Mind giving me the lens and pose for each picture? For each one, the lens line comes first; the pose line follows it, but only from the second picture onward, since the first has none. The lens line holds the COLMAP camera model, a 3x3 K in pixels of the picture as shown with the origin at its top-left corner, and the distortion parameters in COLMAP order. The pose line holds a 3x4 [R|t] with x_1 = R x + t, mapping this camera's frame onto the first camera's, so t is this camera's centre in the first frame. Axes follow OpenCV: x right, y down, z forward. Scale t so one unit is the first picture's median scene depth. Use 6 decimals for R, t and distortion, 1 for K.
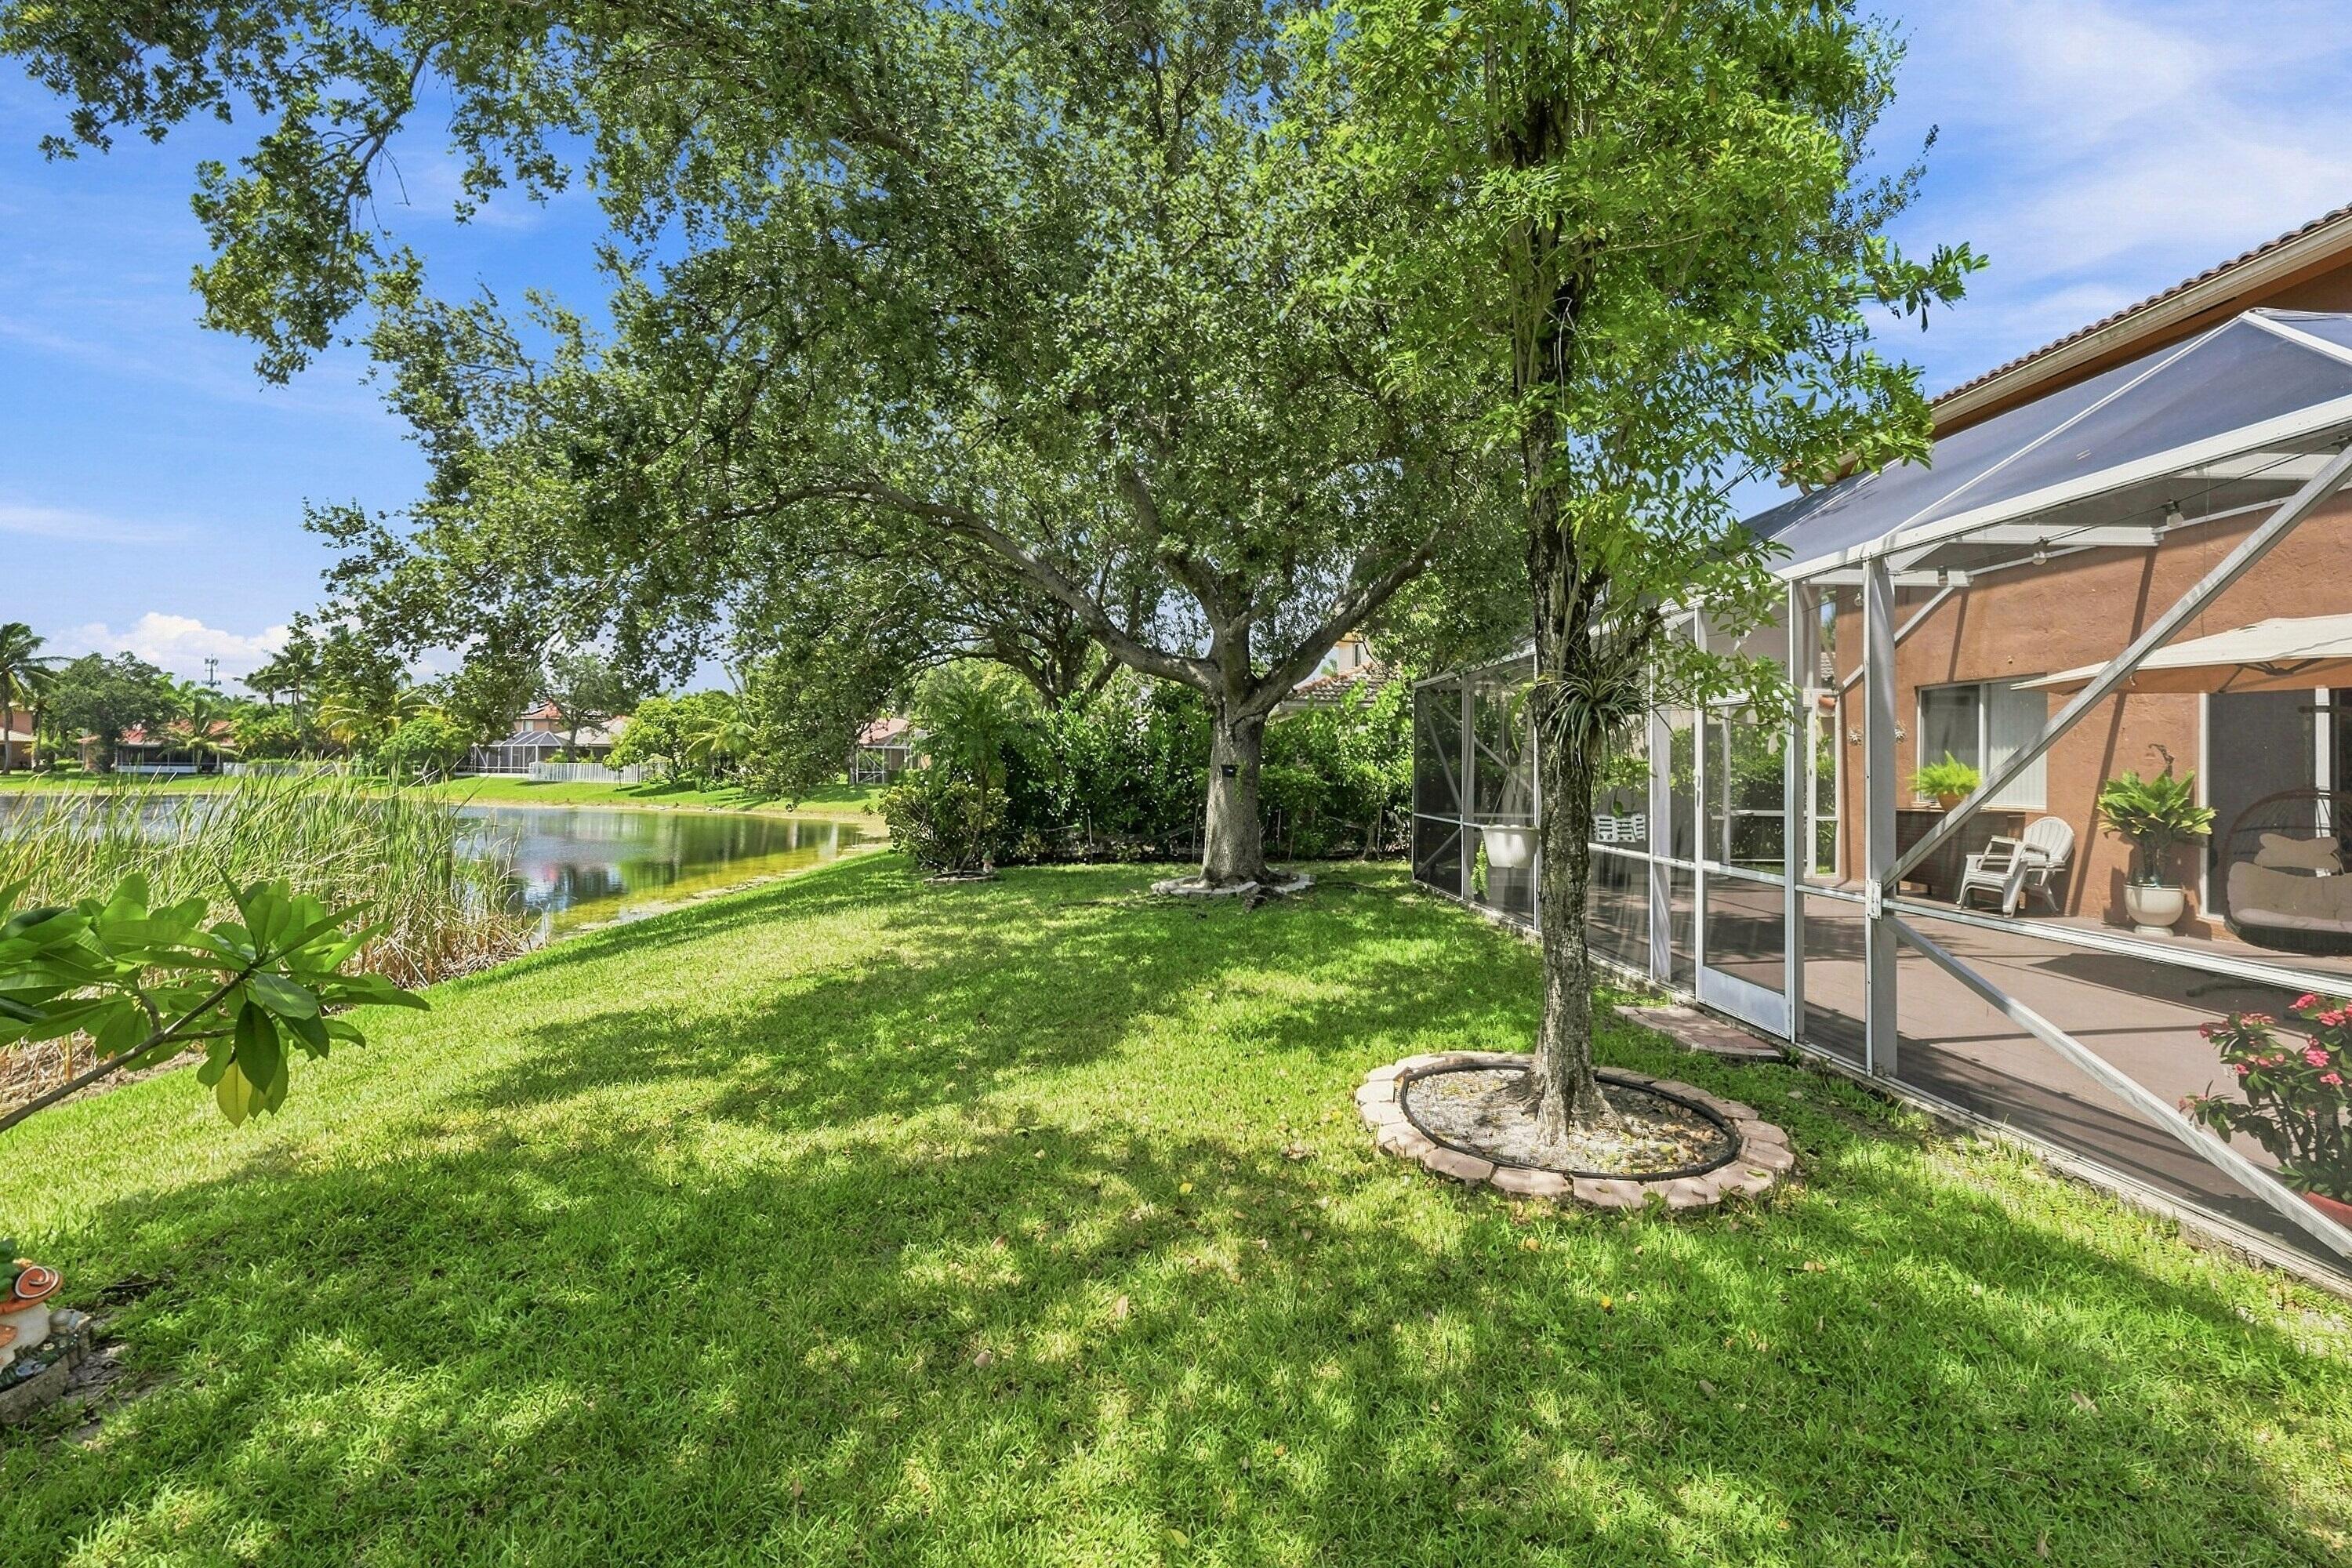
lens RADIAL K [[962.0, 0, 1165.9], [0, 962.0, 767.3], [0, 0, 1]] dist [0.001318, -0.000116]
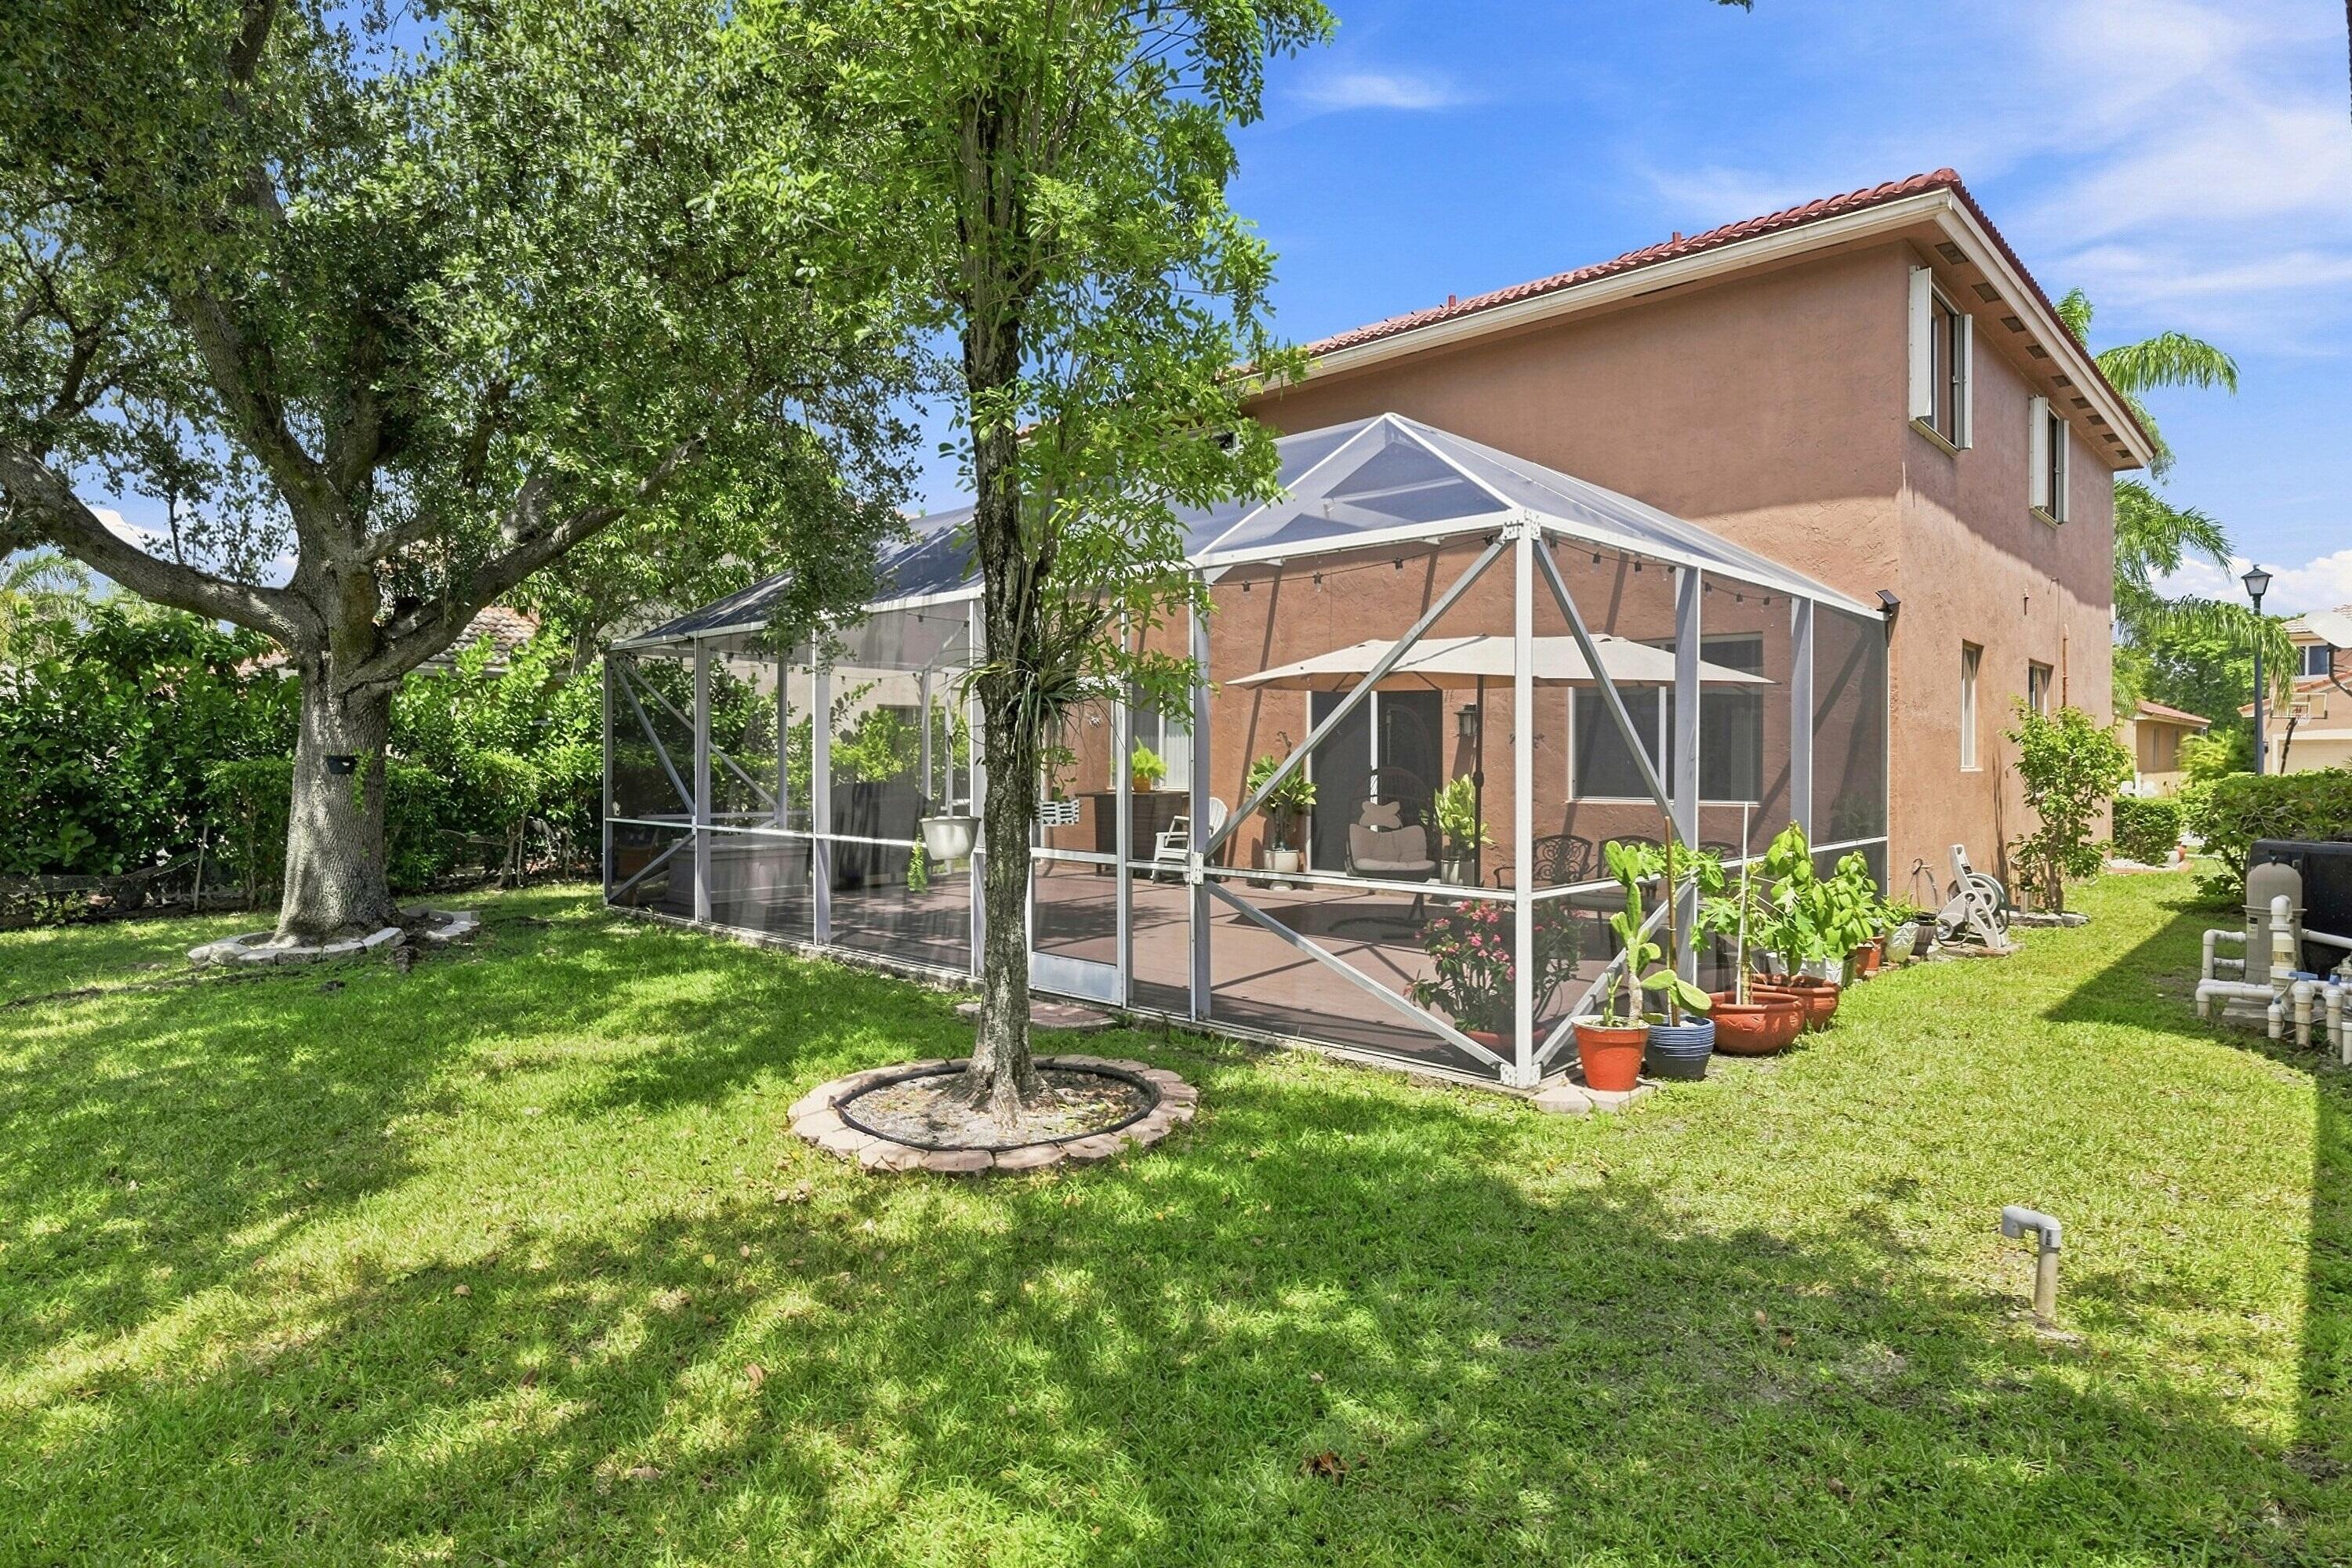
lens RADIAL K [[1280.3, 0, 1176.0], [0, 1280.3, 784.0], [0, 0, 1]] dist [0.017161, 0.000918]
pose [[0.704791, -0.023681, 0.709020, -0.388090], [0.007865, 0.999642, 0.025570, -0.002565], [-0.709372, -0.012446, 0.704725, -0.061585]]
